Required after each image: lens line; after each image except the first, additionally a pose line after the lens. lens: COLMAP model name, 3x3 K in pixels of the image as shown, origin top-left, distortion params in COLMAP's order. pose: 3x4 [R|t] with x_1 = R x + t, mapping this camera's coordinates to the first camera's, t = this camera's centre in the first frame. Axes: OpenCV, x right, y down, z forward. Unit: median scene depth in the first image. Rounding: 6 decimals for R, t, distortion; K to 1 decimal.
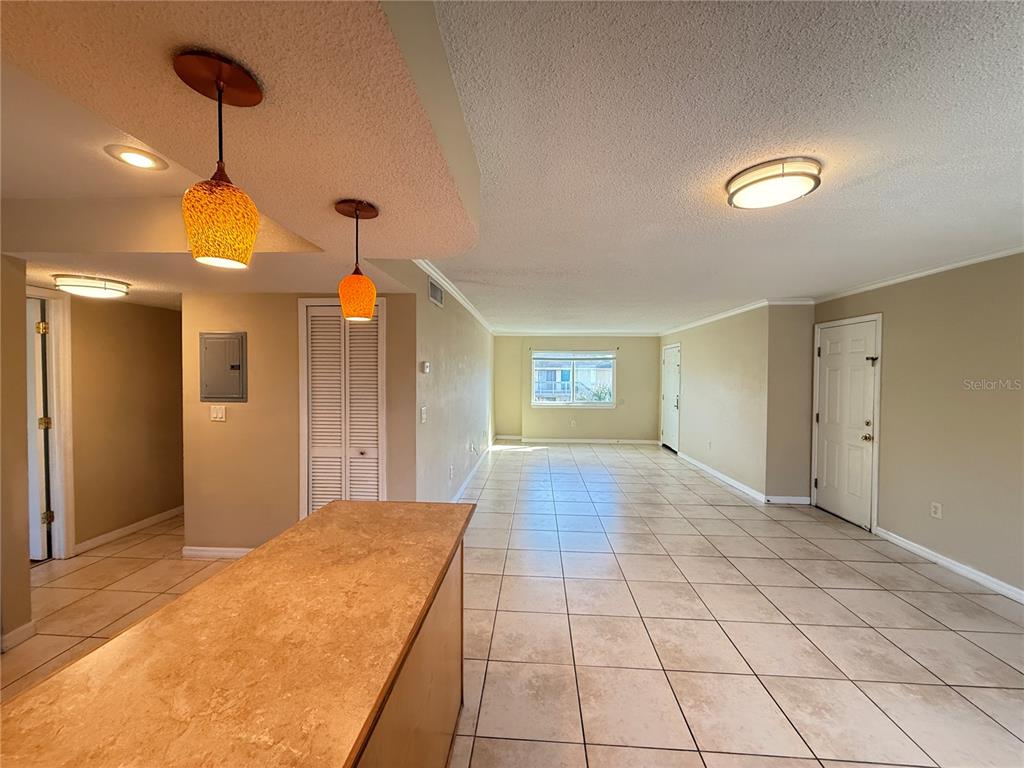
lens RADIAL K [[408.0, 0, 514.4], [0, 408.0, 381.9], [0, 0, 1]] dist [0.007208, -0.000017]
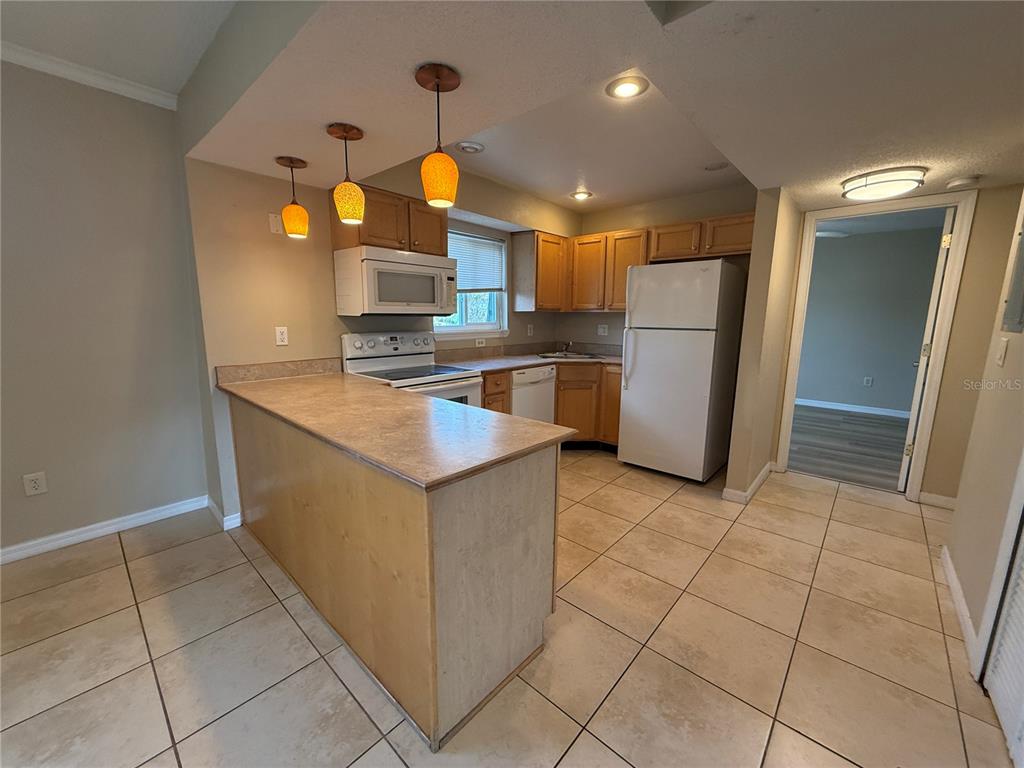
lens RADIAL K [[408.0, 0, 514.0], [0, 408.0, 383.3], [0, 0, 1]] dist [0.007208, -0.000017]
pose [[-0.621768, 0.119744, -0.773993, 0.214408], [-0.033095, 0.983344, 0.178718, 0.055525], [0.782502, 0.136736, -0.607449, 1.250149]]
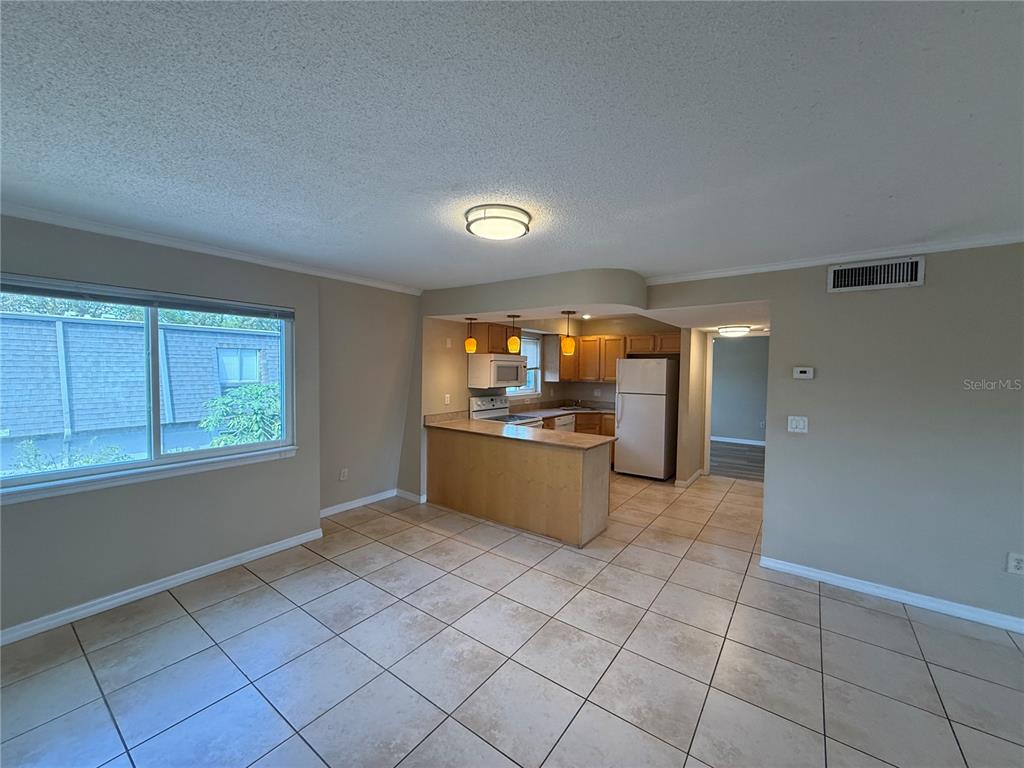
lens RADIAL K [[408.0, 0, 513.2], [0, 408.0, 385.9], [0, 0, 1]] dist [0.007208, -0.000017]
pose [[-0.536040, 0.022305, -0.843898, 1.423474], [-0.038987, 0.997930, 0.051140, -0.049725], [0.843292, 0.060314, -0.534061, 1.488546]]
